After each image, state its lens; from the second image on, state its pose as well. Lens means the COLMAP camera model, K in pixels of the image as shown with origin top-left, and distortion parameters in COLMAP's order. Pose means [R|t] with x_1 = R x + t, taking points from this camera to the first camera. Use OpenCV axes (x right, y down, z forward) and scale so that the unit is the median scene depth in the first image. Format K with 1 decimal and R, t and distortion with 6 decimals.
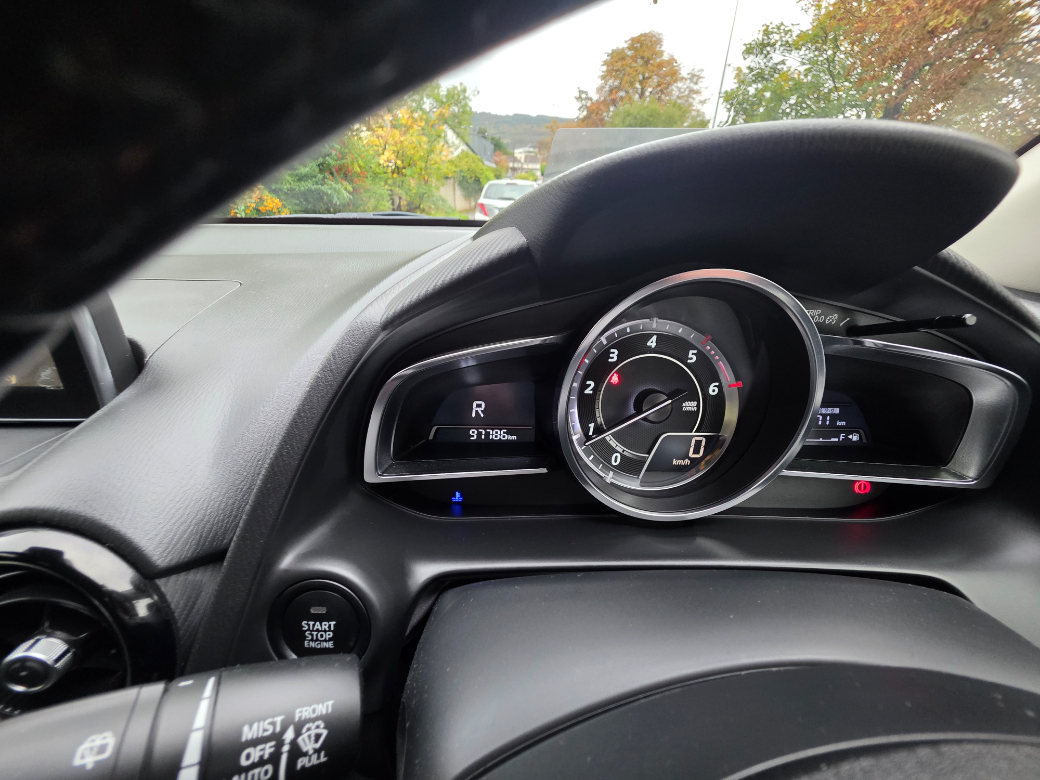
lens RADIAL K [[416.2, 0, 519.1], [0, 416.2, 386.6], [0, 0, 1]] dist [0.000518, -0.000420]
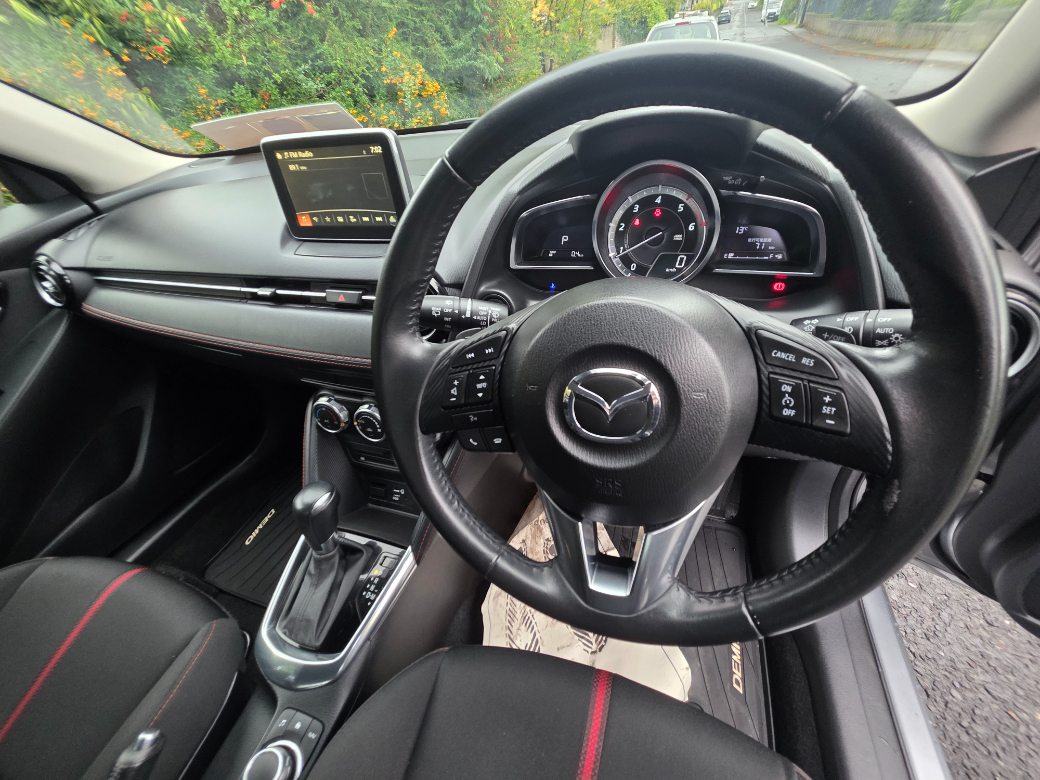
lens RADIAL K [[416.2, 0, 526.0], [0, 416.2, 384.5], [0, 0, 1]] dist [0.000518, -0.000420]
pose [[0.947383, 0.099925, -0.304105, 0.394176], [-0.021278, 0.967585, 0.251647, 0.223134], [0.319394, -0.231935, 0.918800, -1.025158]]
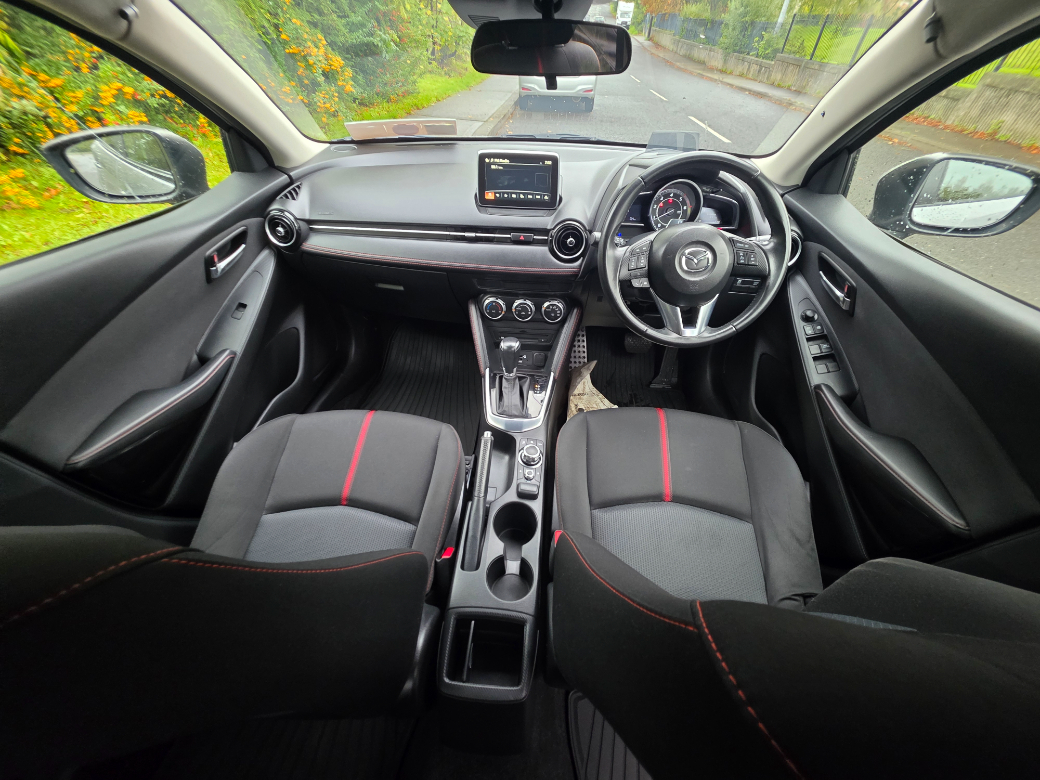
lens RADIAL K [[416.2, 0, 528.7], [0, 416.2, 390.3], [0, 0, 1]] dist [0.000518, -0.000420]
pose [[0.998509, 0.041548, -0.035403, -0.865699], [-0.029936, 0.959146, 0.281322, 0.625095], [0.045646, -0.279843, 0.958960, -3.539774]]
